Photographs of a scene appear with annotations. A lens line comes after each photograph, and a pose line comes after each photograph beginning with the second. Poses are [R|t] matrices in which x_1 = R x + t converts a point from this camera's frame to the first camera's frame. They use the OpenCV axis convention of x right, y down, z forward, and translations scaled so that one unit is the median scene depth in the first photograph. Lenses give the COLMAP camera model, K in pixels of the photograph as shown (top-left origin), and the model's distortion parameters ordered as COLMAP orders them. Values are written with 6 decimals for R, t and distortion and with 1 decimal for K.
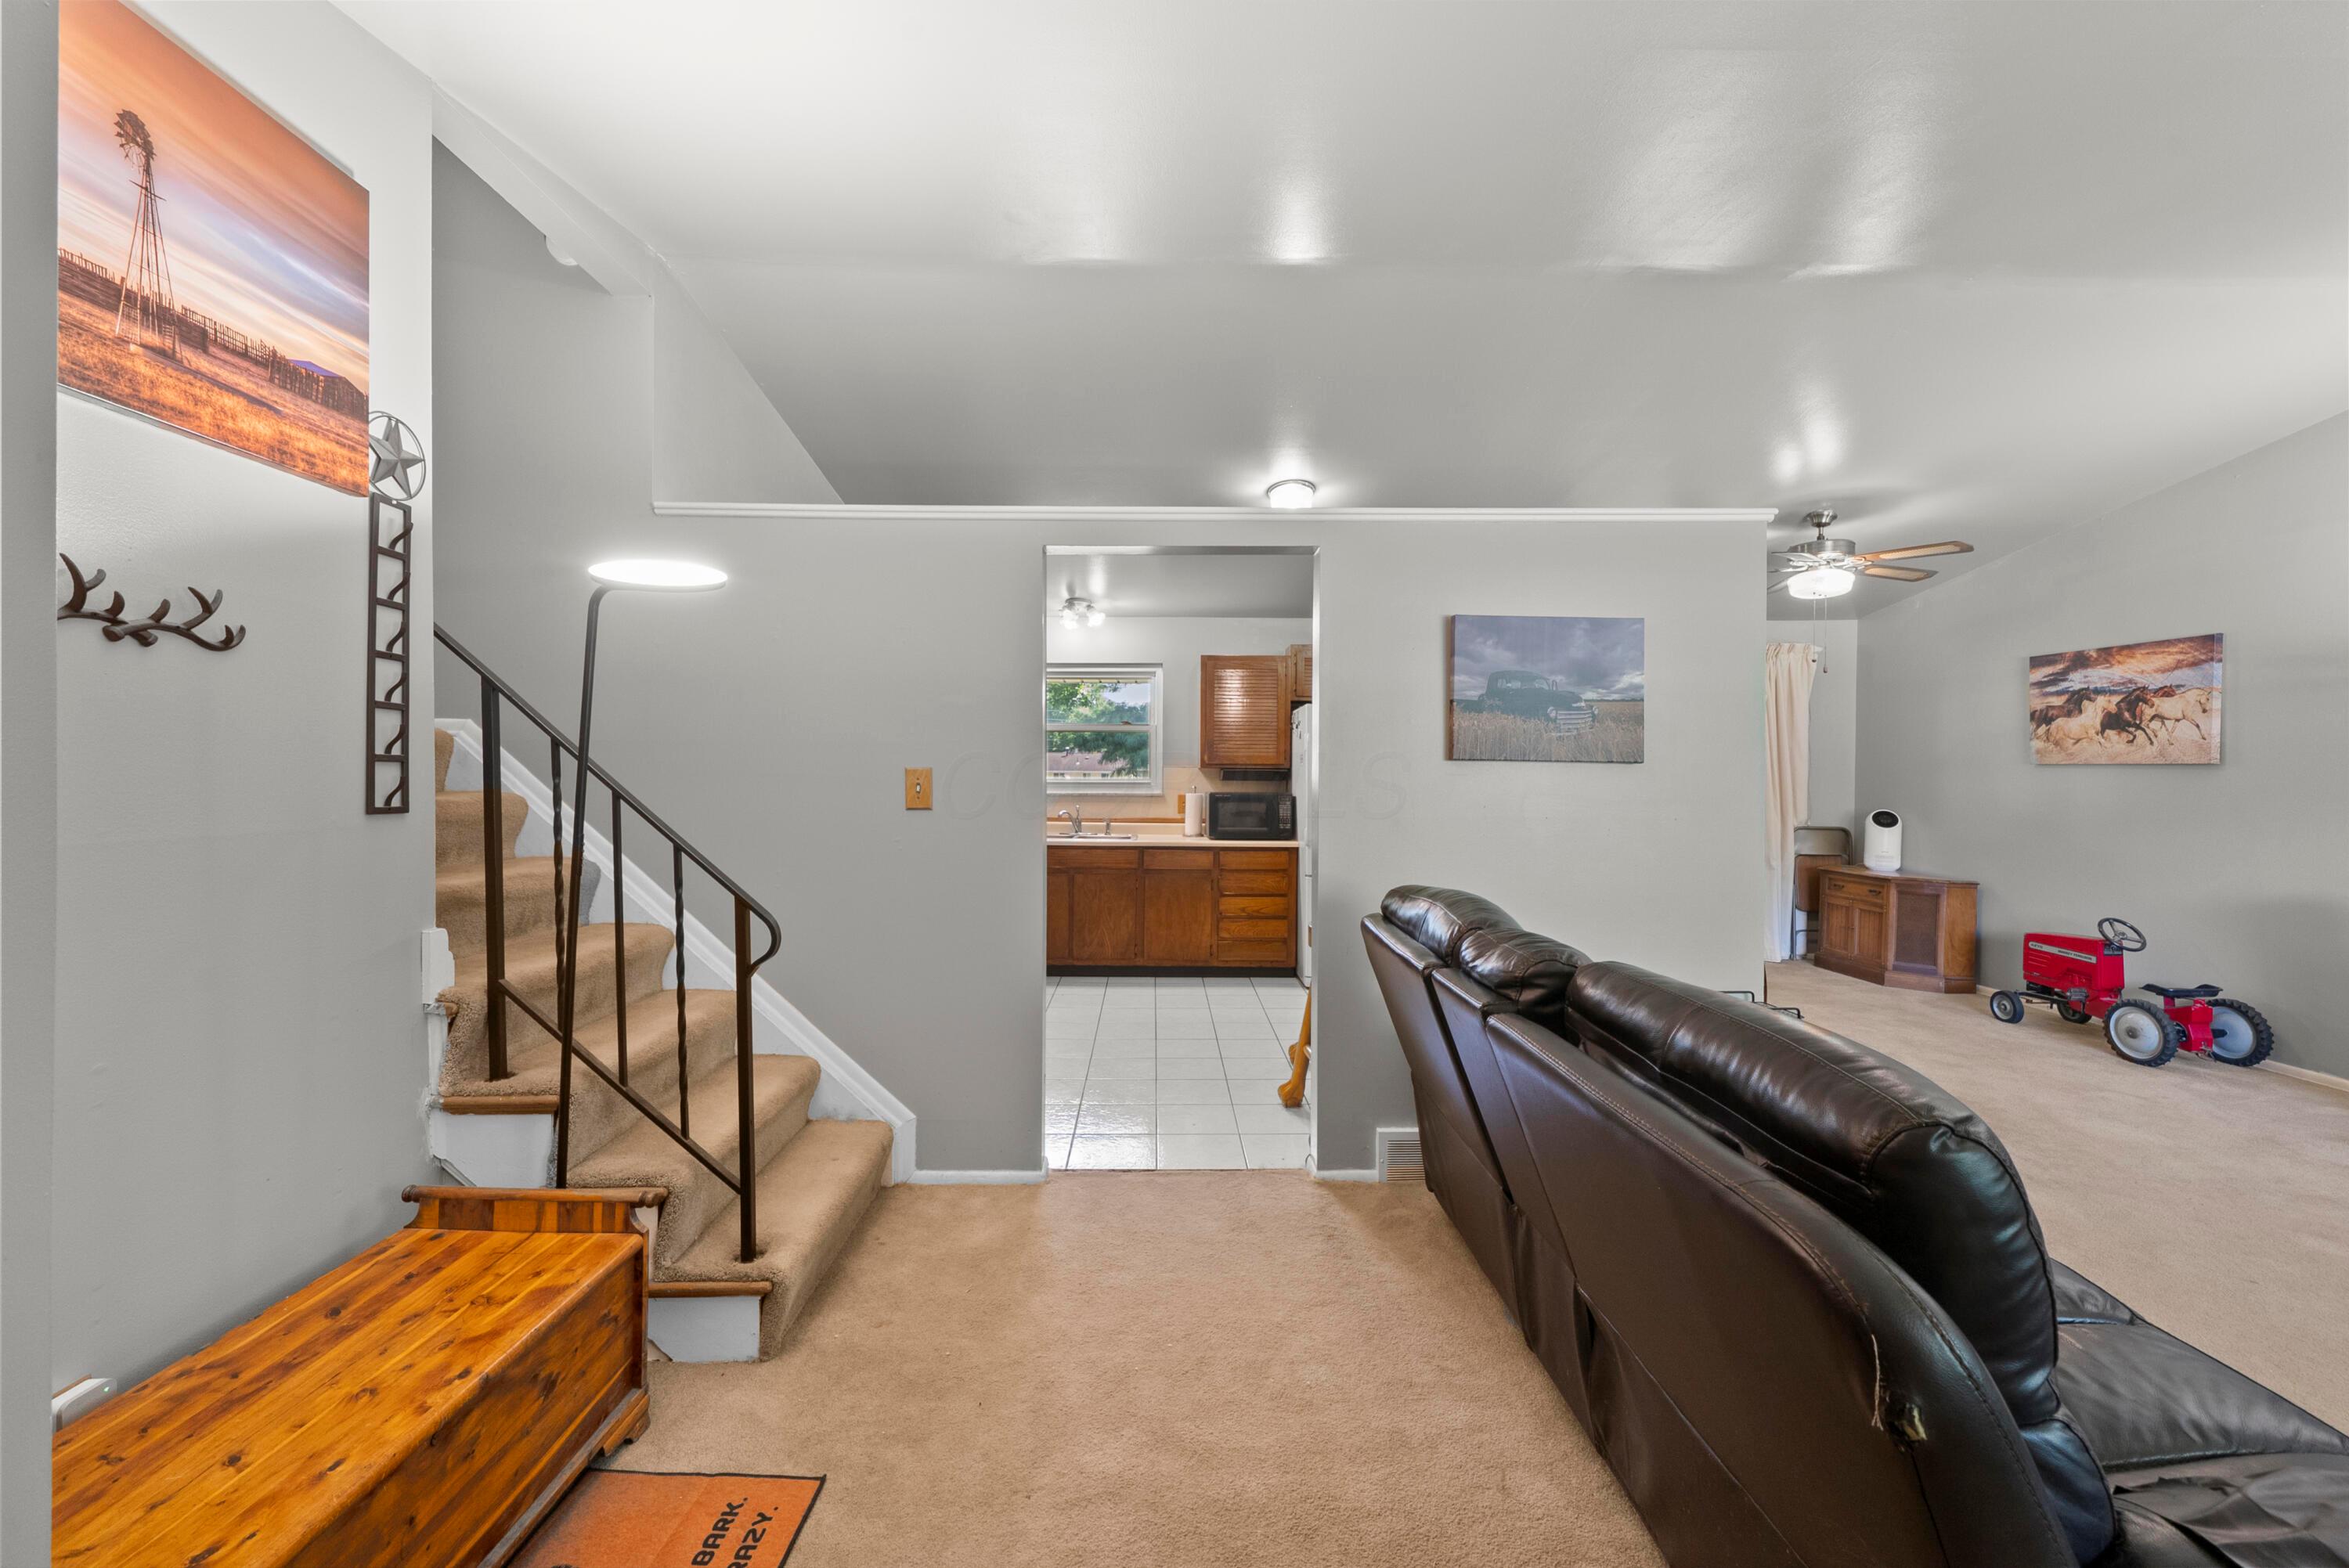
lens RADIAL K [[931.7, 0, 1151.7], [0, 931.7, 776.3], [0, 0, 1]] dist [-0.005235, 0.000722]
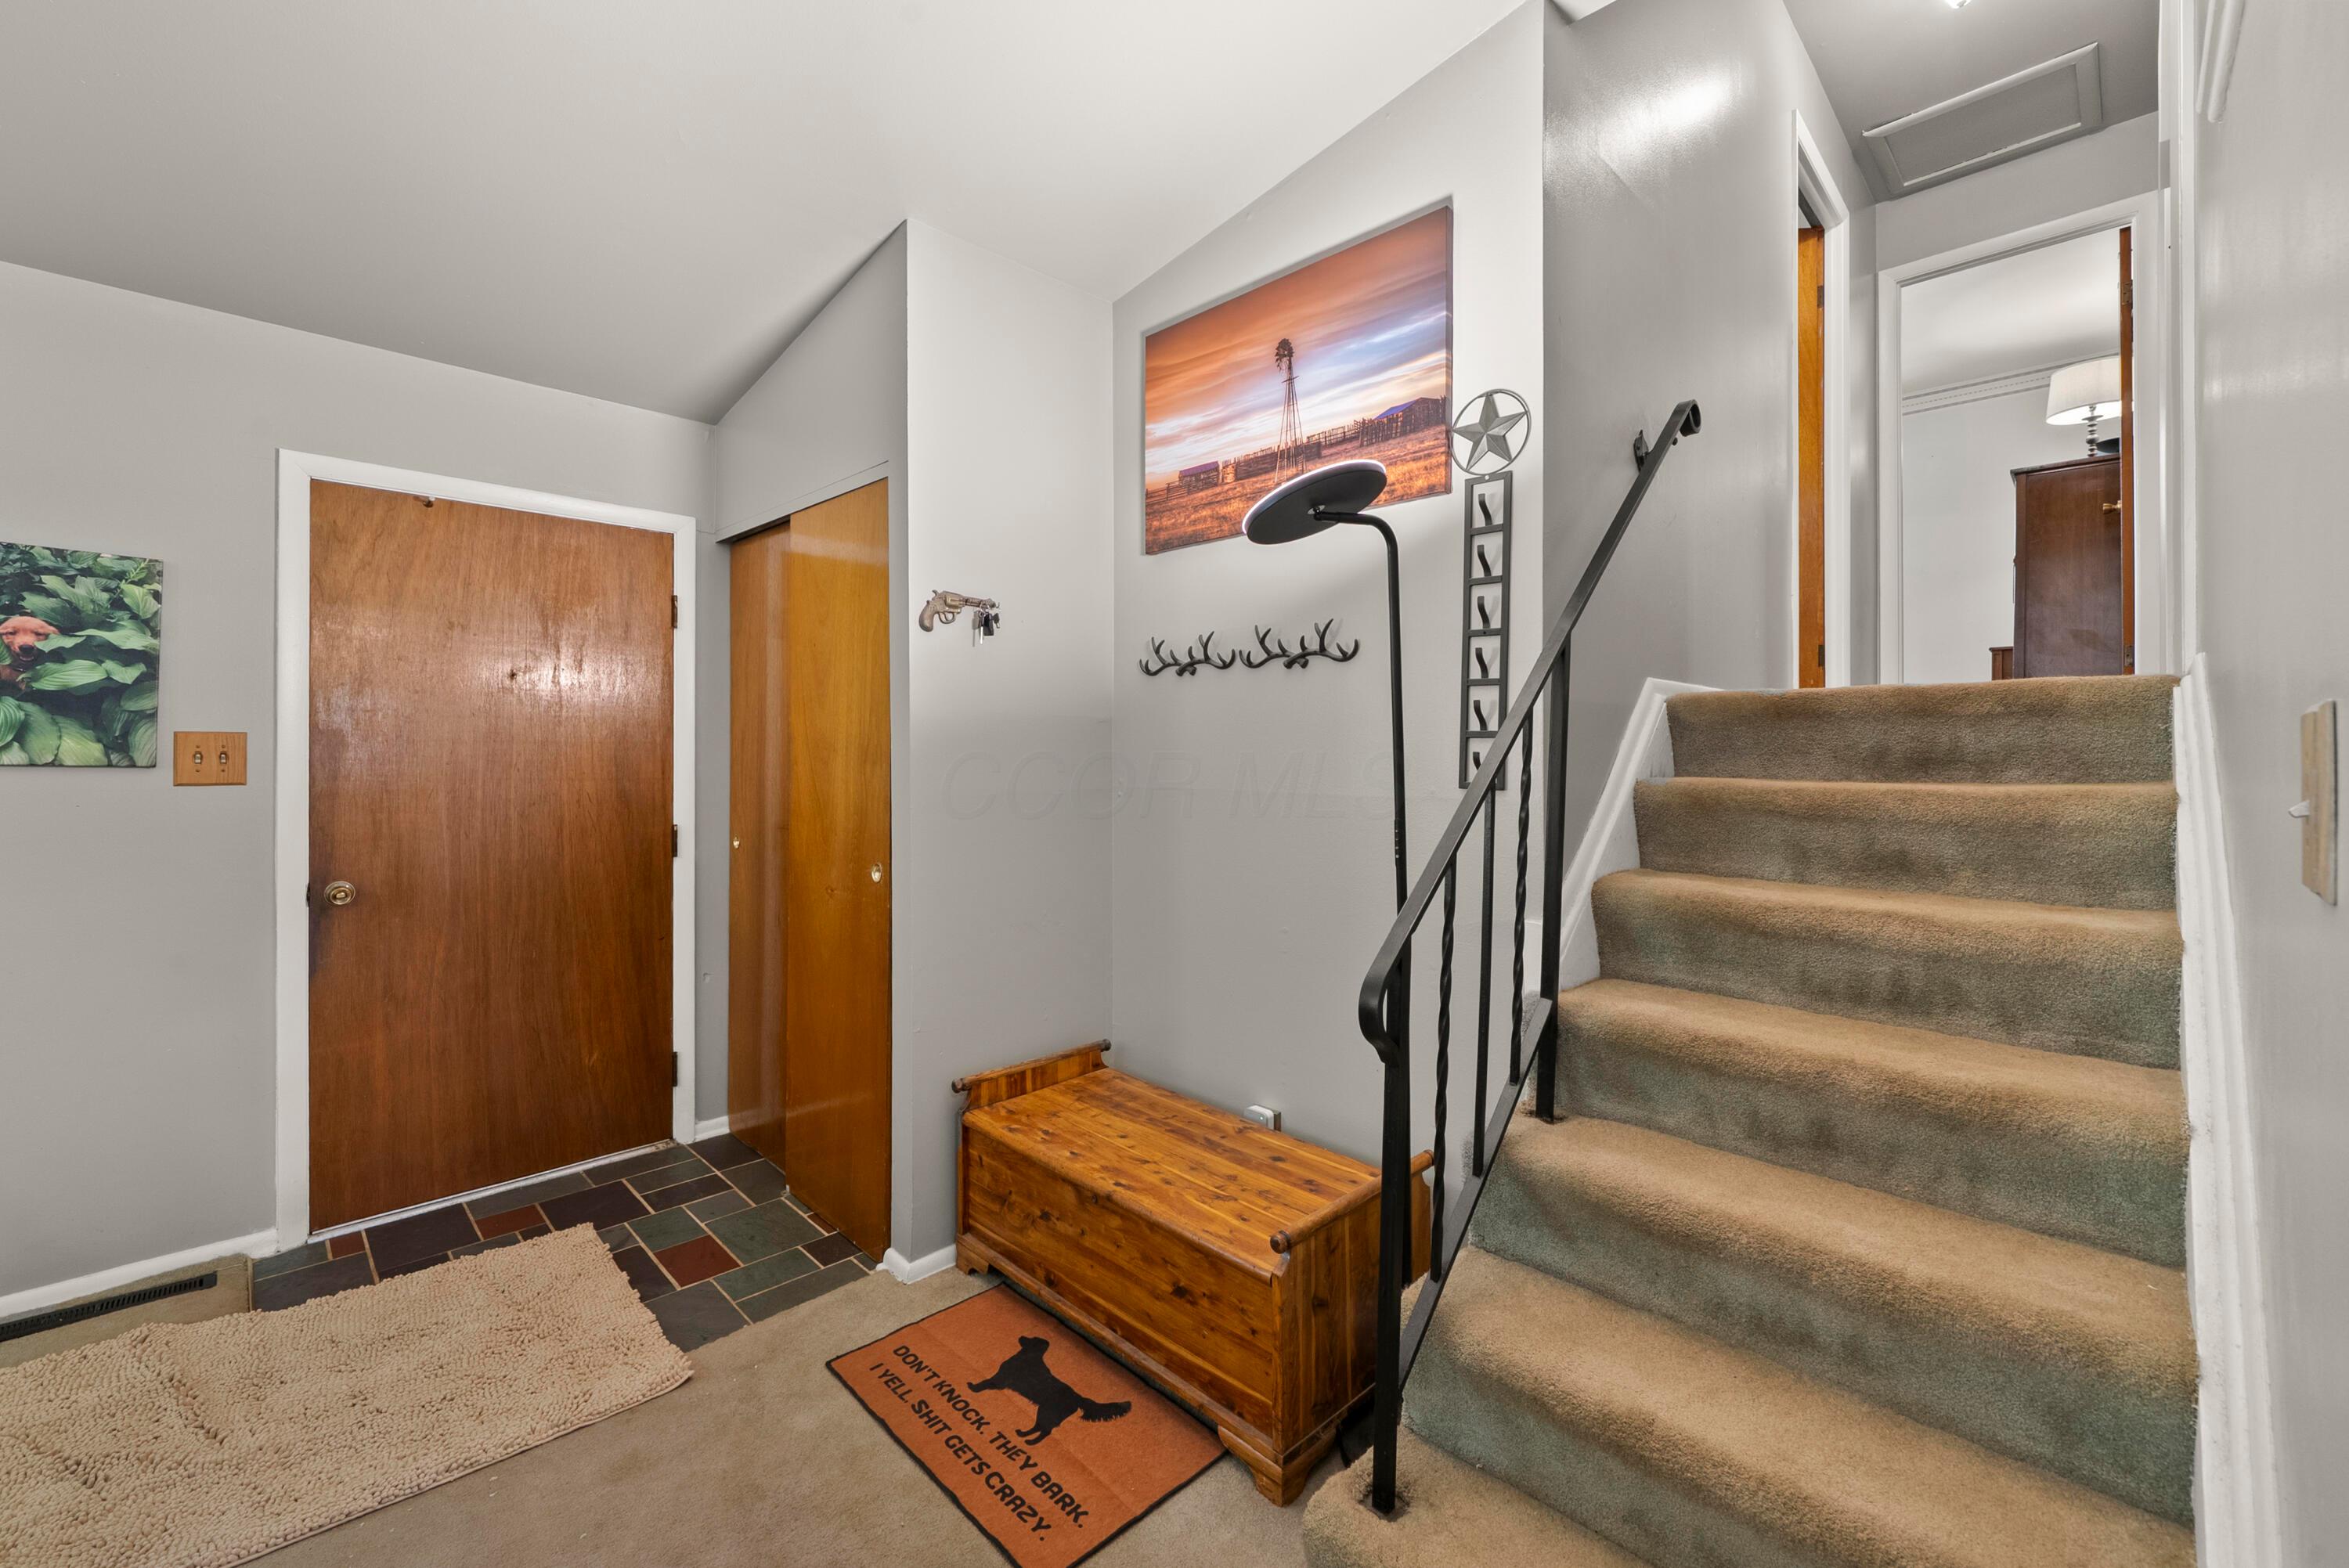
lens RADIAL K [[931.7, 0, 1150.4], [0, 931.7, 751.7], [0, 0, 1]] dist [-0.005235, 0.000722]
pose [[-0.715540, -0.005655, -0.698549, 0.064697], [-0.006235, 0.999979, -0.001709, 0.001414], [0.698544, 0.003133, -0.715560, 0.679824]]
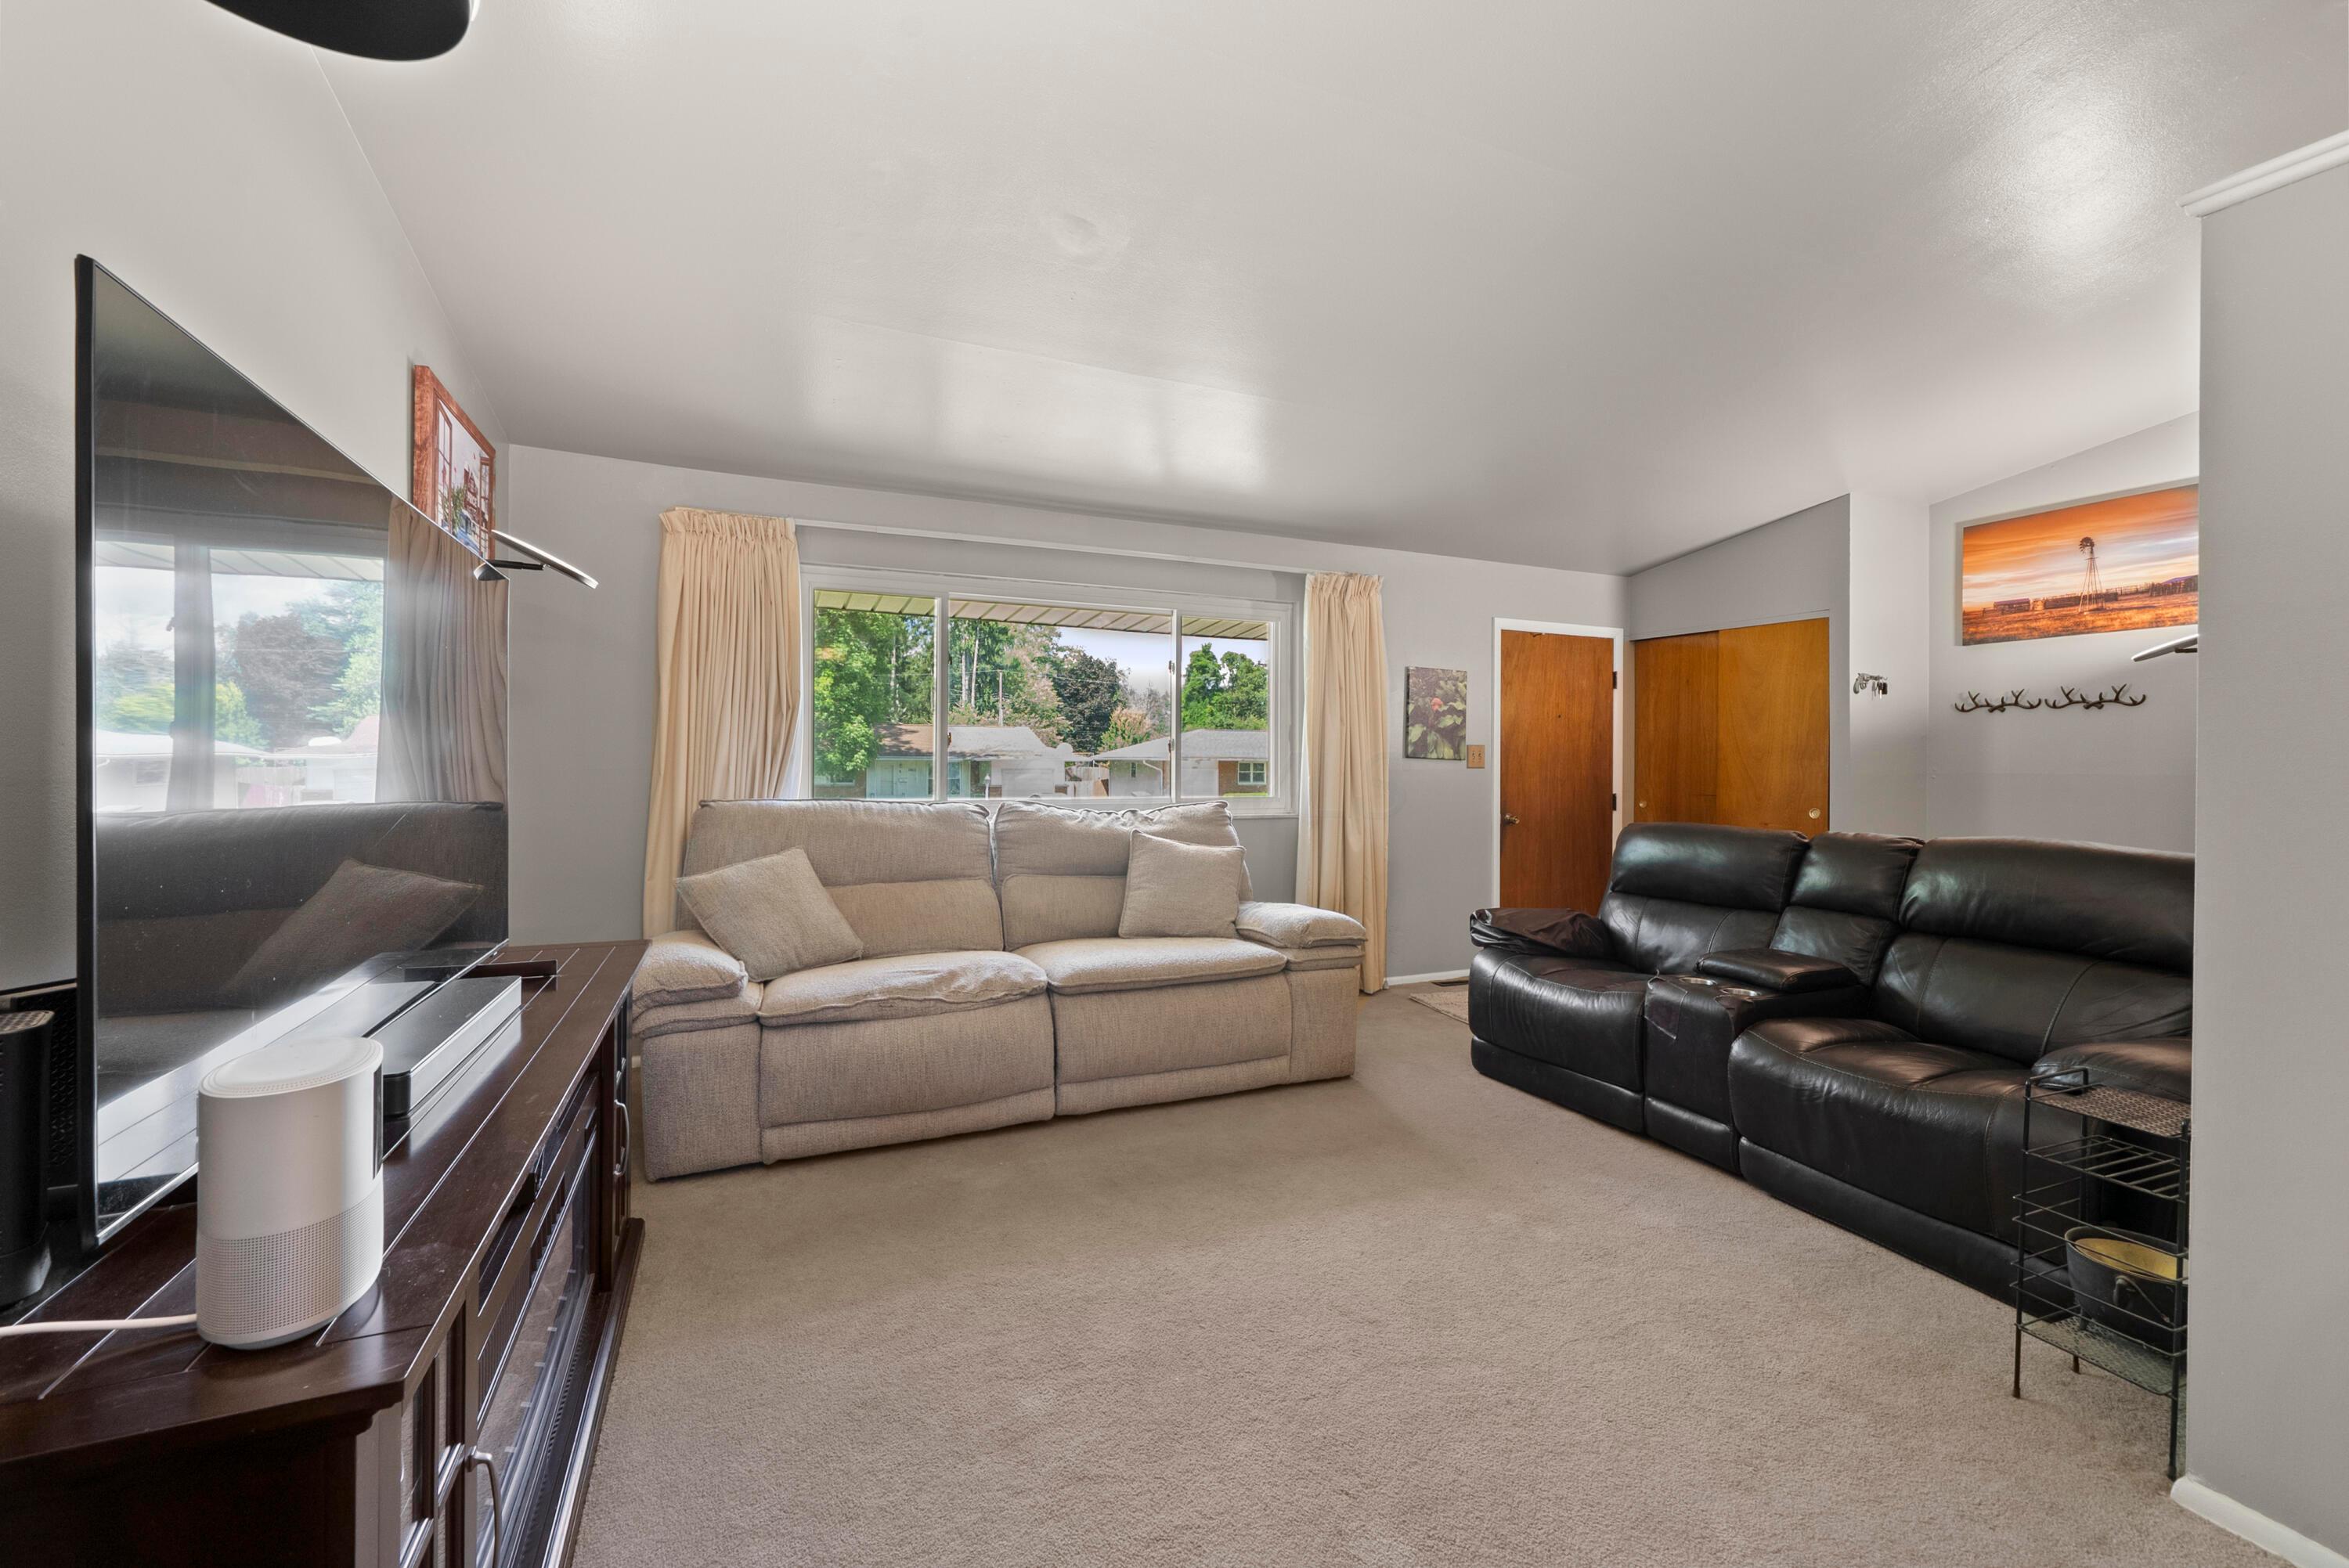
lens RADIAL K [[931.7, 0, 1159.4], [0, 931.7, 765.7], [0, 0, 1]] dist [-0.005235, 0.000722]
pose [[-0.919566, -0.007809, -0.392857, 0.993270], [-0.009864, 0.999946, 0.003211, 0.021017], [0.392811, 0.006828, -0.919594, 0.892496]]
